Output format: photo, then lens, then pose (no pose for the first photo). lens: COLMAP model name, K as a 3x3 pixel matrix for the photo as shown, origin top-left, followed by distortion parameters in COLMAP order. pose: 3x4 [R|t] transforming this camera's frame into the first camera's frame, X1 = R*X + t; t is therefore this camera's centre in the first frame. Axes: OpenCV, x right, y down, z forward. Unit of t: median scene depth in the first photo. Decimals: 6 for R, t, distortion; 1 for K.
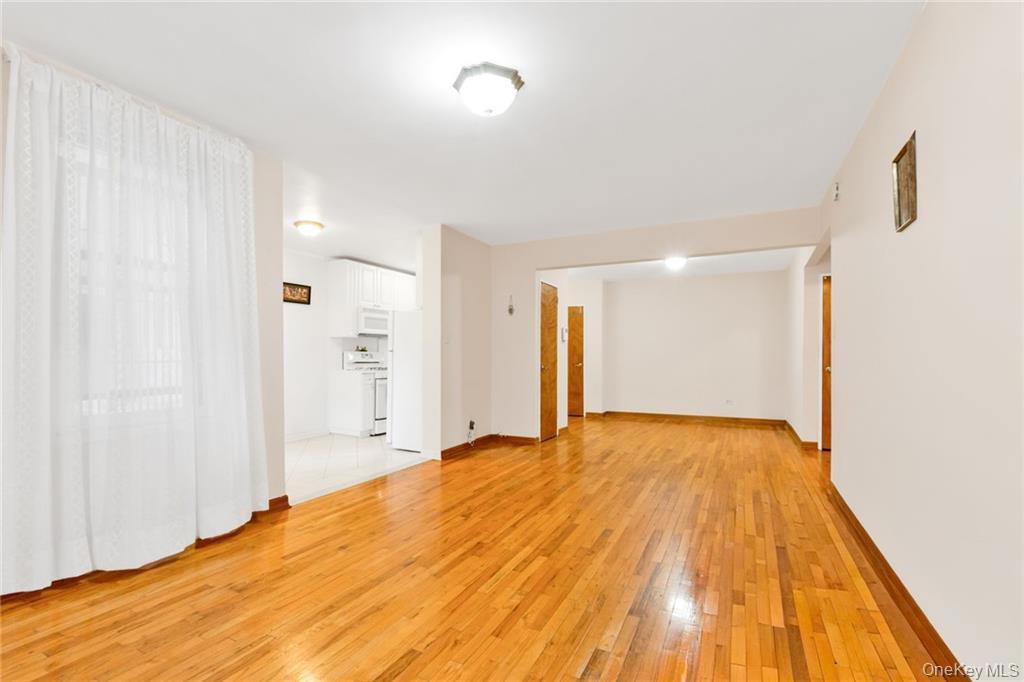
lens RADIAL K [[471.0, 0, 480.0], [0, 471.0, 362.9], [0, 0, 1]] dist [0.000048, 0.000057]
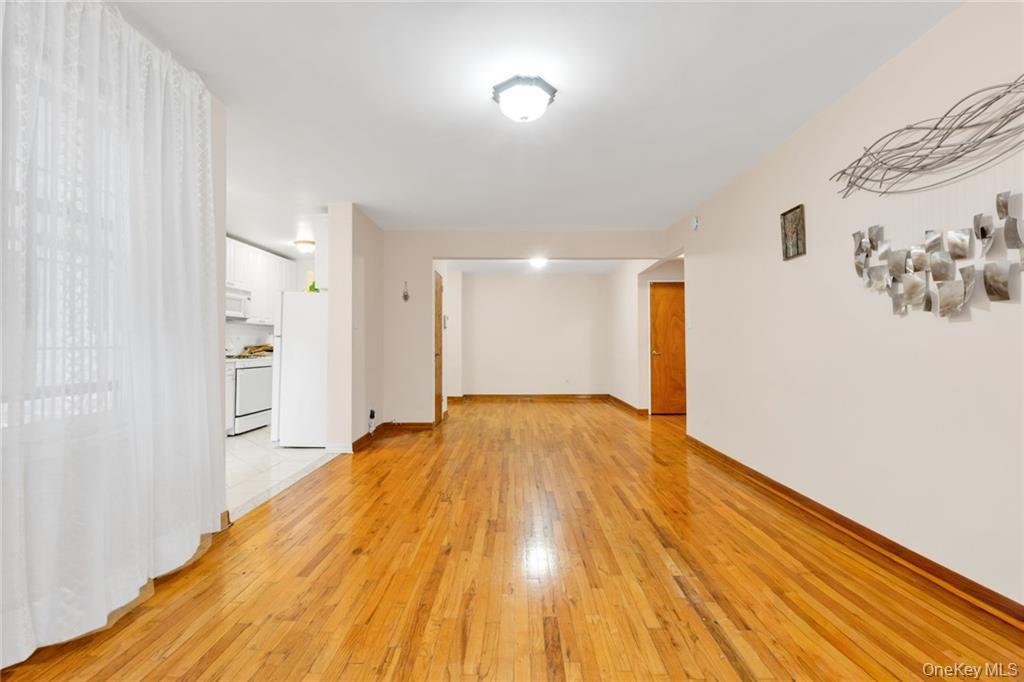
lens RADIAL K [[471.0, 0, 494.1], [0, 471.0, 339.3], [0, 0, 1]] dist [0.000048, 0.000057]
pose [[0.888861, 0.005154, 0.458149, -0.368650], [0.005189, 0.999759, -0.021313, 0.002051], [-0.458148, 0.021321, 0.888620, 0.046938]]
